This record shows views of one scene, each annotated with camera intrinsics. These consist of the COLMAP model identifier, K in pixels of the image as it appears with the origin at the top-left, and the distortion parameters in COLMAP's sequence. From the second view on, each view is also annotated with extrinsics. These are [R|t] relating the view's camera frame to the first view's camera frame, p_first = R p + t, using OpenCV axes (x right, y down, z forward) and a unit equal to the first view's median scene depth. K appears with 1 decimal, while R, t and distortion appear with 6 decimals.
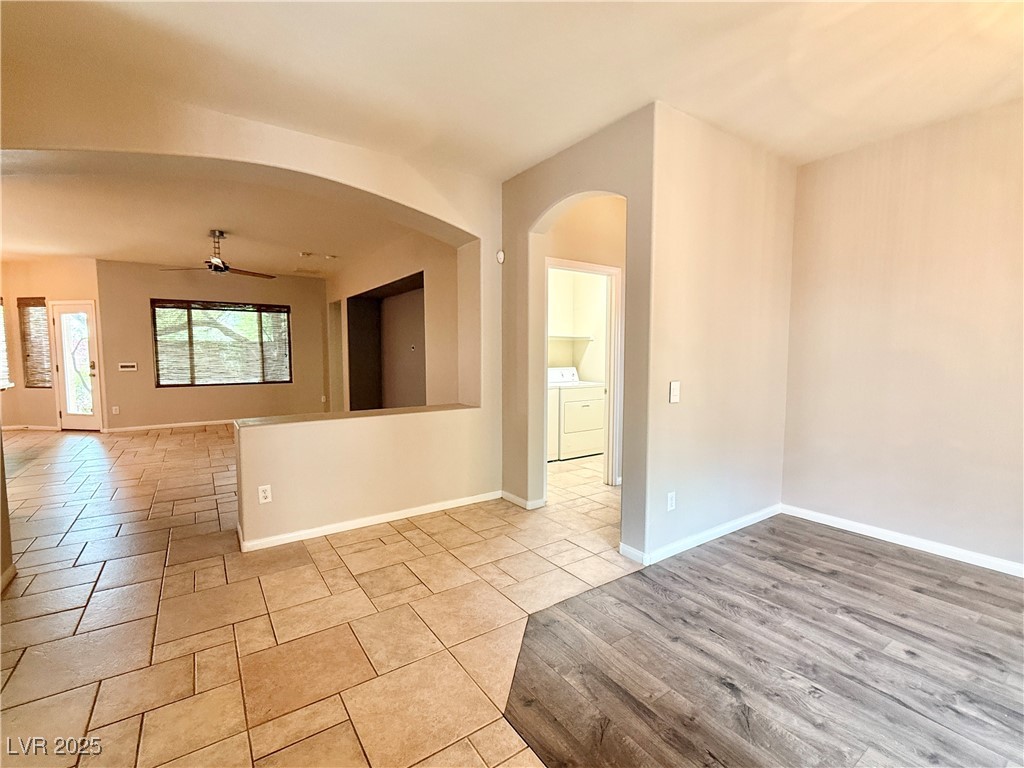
lens RADIAL K [[457.6, 0, 512.0], [0, 457.6, 384.0], [0, 0, 1]] dist [-0.001924, -0.000672]
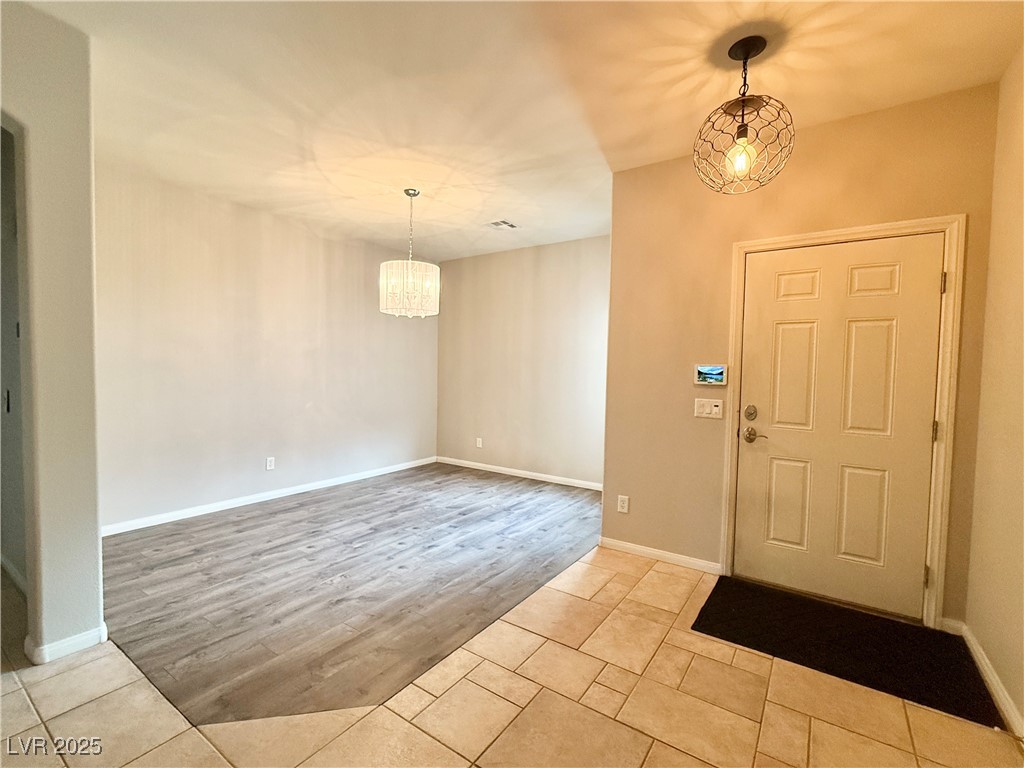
lens RADIAL K [[457.6, 0, 512.0], [0, 457.6, 384.0], [0, 0, 1]] dist [-0.001924, -0.000672]
pose [[-0.355808, -0.036770, 0.933836, -0.695682], [0.045002, 0.997392, 0.056420, -0.046528], [-0.933475, 0.062099, -0.353225, 0.657798]]
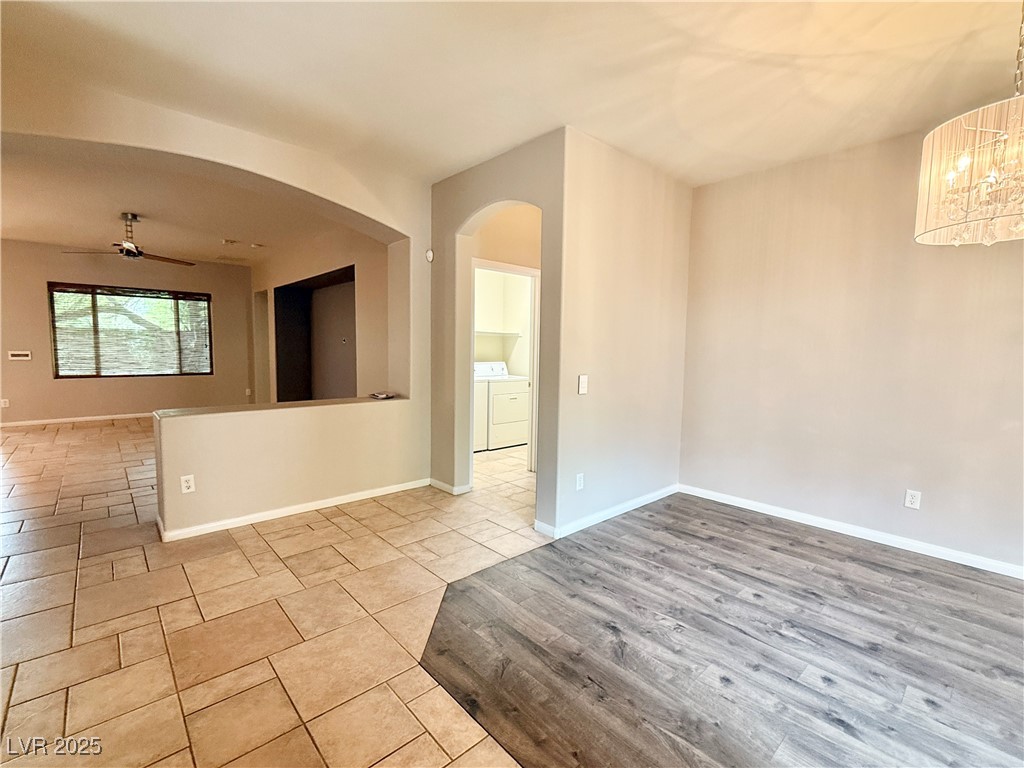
lens RADIAL K [[457.6, 0, 512.0], [0, 457.6, 384.0], [0, 0, 1]] dist [-0.001924, -0.000672]
pose [[0.990949, 0.005703, 0.134116, 0.034236], [-0.007265, 0.999911, 0.011159, 0.005331], [-0.134040, -0.012032, 0.990903, -0.101195]]
